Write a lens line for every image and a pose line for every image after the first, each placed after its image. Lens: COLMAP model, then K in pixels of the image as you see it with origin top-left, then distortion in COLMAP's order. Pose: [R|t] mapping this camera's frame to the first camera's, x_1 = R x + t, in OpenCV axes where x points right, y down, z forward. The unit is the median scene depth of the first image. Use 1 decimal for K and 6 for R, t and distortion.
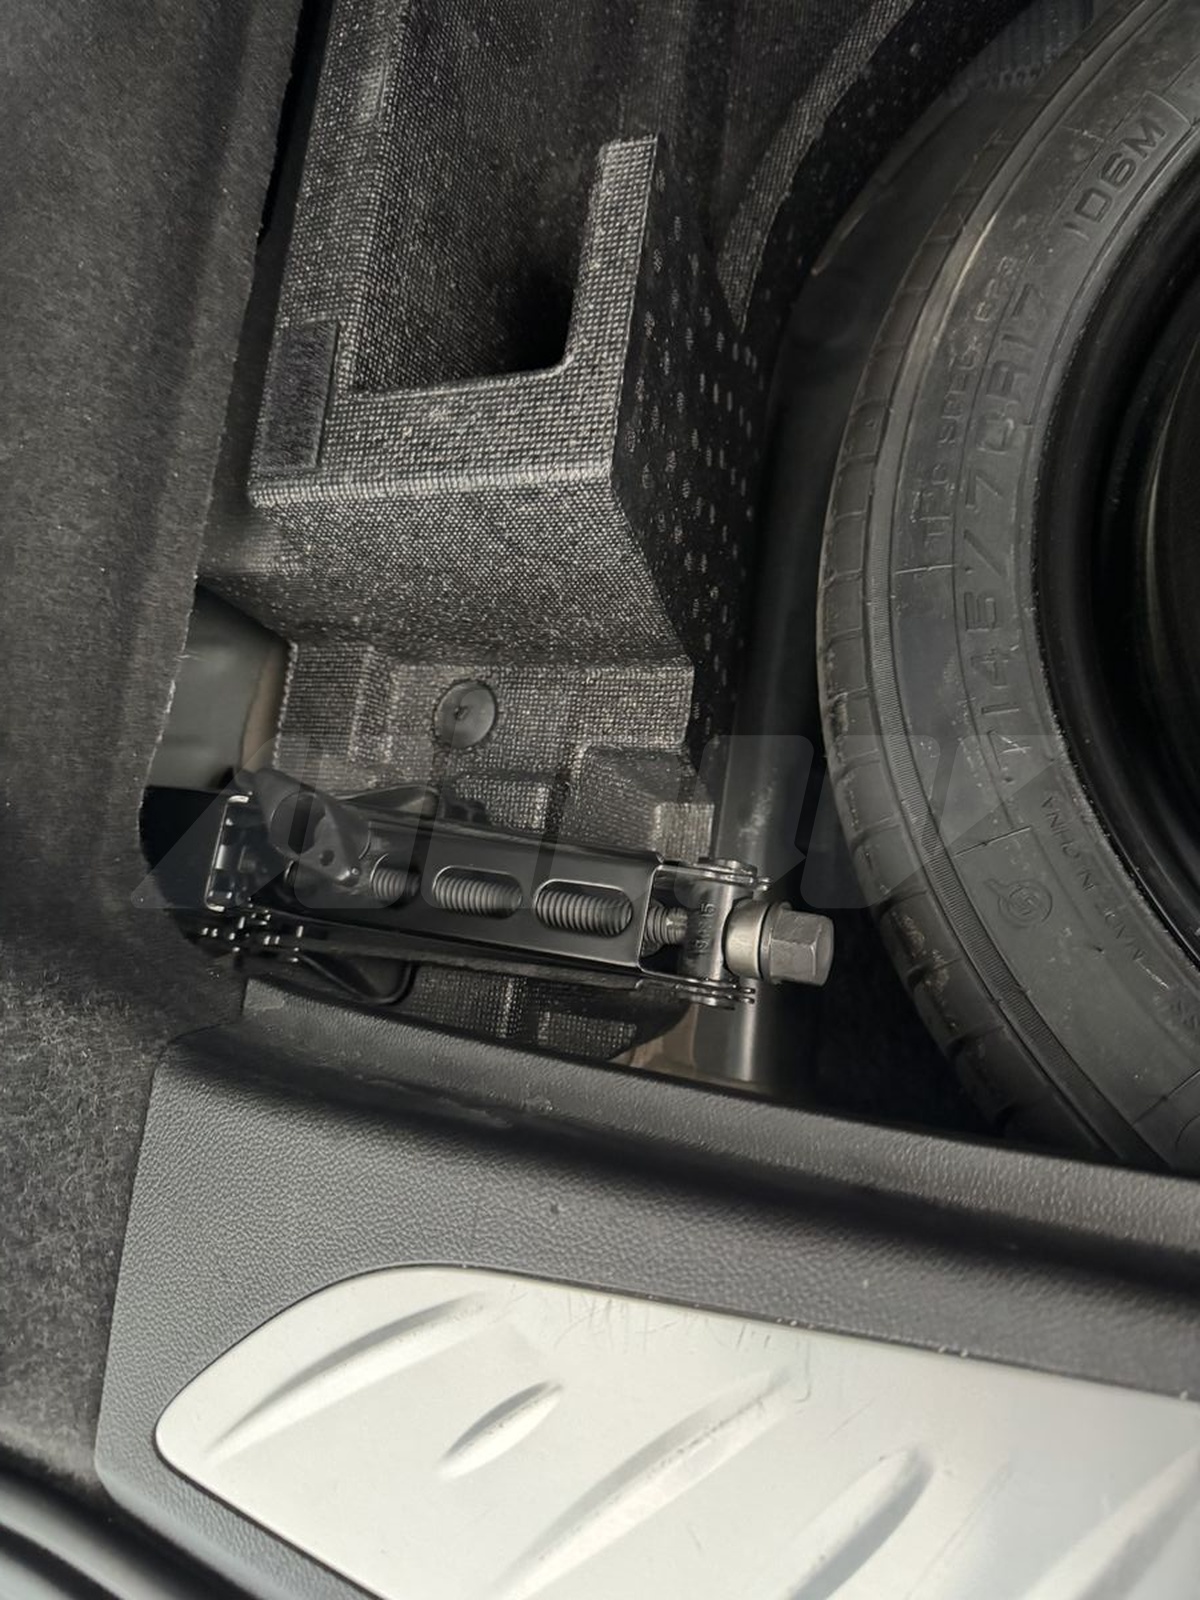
lens RADIAL K [[1133.3, 0, 594.6], [0, 1133.3, 798.4], [0, 0, 1]] dist [0.009208, -0.010369]
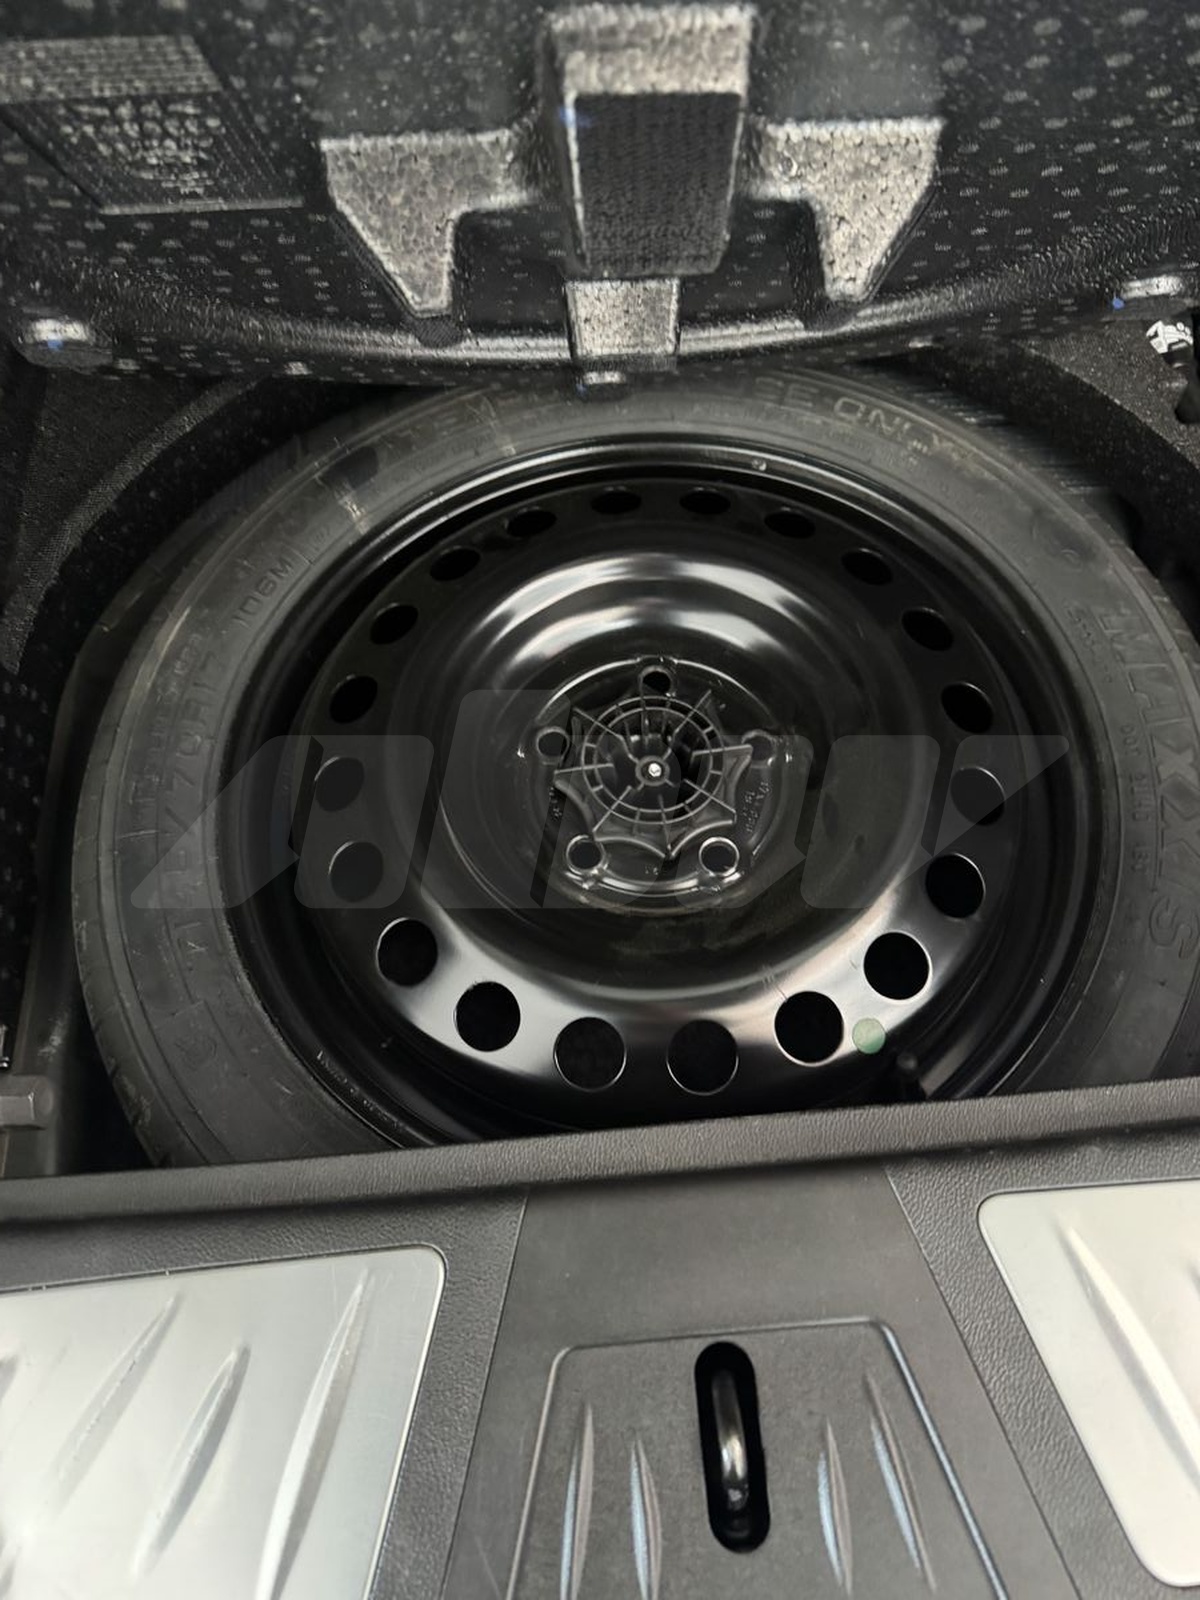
lens RADIAL K [[1133.3, 0, 602.1], [0, 1133.3, 808.1], [0, 0, 1]] dist [0.009208, -0.010369]
pose [[0.903534, -0.022180, 0.427943, 0.200552], [0.127806, 0.967156, -0.219715, 0.155387], [-0.409014, 0.253213, 0.876693, -0.505592]]
